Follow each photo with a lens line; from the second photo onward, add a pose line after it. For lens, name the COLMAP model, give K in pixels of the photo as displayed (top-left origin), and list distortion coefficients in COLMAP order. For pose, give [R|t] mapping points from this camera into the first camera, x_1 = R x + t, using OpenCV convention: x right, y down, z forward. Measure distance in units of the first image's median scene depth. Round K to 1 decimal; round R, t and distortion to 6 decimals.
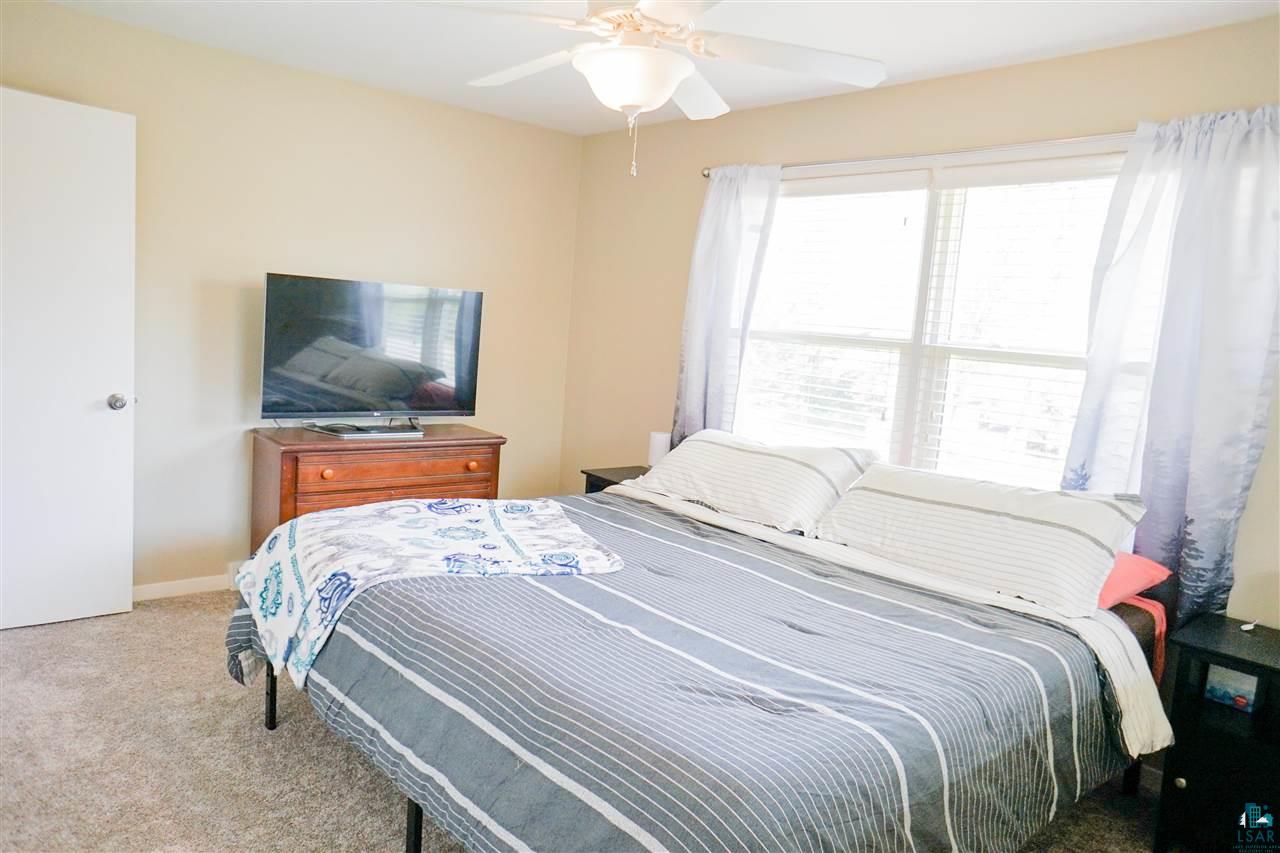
lens RADIAL K [[867.2, 0, 634.9], [0, 867.2, 427.1], [0, 0, 1]] dist [-0.071015, 0.095127]
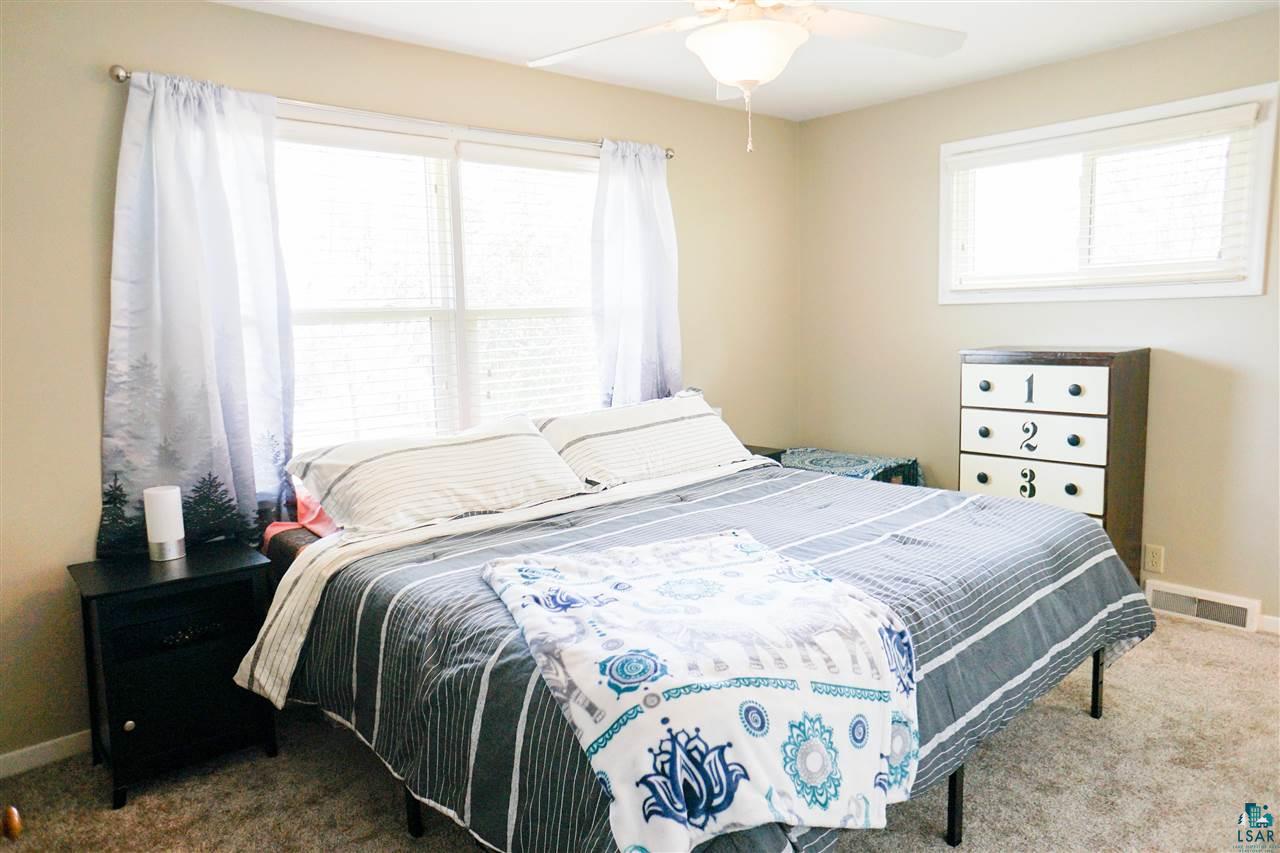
lens RADIAL K [[867.2, 0, 634.9], [0, 867.2, 427.1], [0, 0, 1]] dist [-0.071015, 0.095127]
pose [[-0.027039, -0.205051, 0.978378, -0.741007], [0.147019, 0.967277, 0.206787, -0.146637], [-0.988764, 0.149431, 0.003992, 0.821282]]
